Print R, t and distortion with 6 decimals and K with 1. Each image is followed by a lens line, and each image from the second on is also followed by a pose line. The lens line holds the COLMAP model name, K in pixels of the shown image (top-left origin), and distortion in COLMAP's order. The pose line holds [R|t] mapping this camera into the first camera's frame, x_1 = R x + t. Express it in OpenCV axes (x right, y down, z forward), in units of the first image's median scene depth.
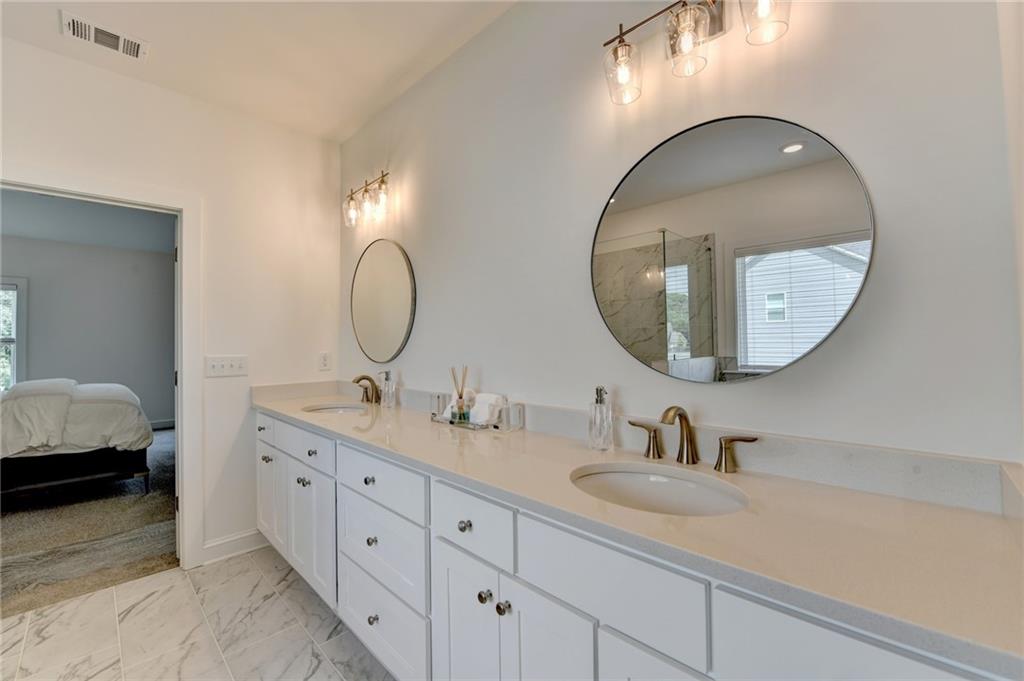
lens RADIAL K [[421.6, 0, 513.5], [0, 421.6, 345.8], [0, 0, 1]] dist [-0.013272, -0.000094]
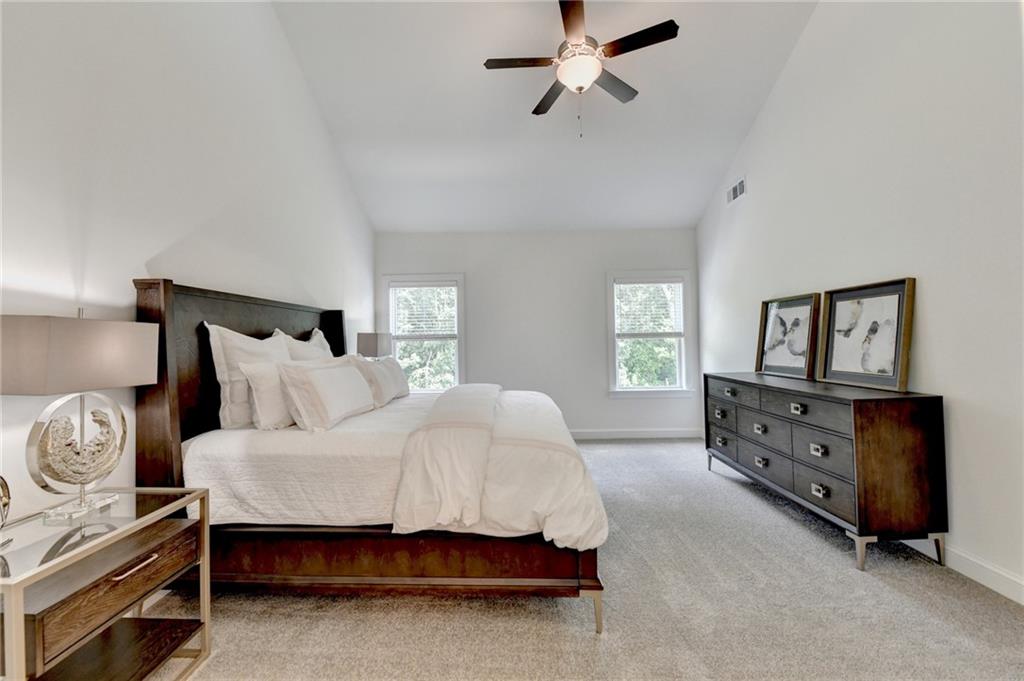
lens RADIAL K [[421.6, 0, 513.5], [0, 421.6, 345.8], [0, 0, 1]] dist [-0.013272, -0.000094]
pose [[0.698797, -0.012131, -0.715218, -0.620001], [0.017912, 0.999839, 0.000542, 0.004097], [0.715096, -0.013190, 0.698902, 0.609626]]
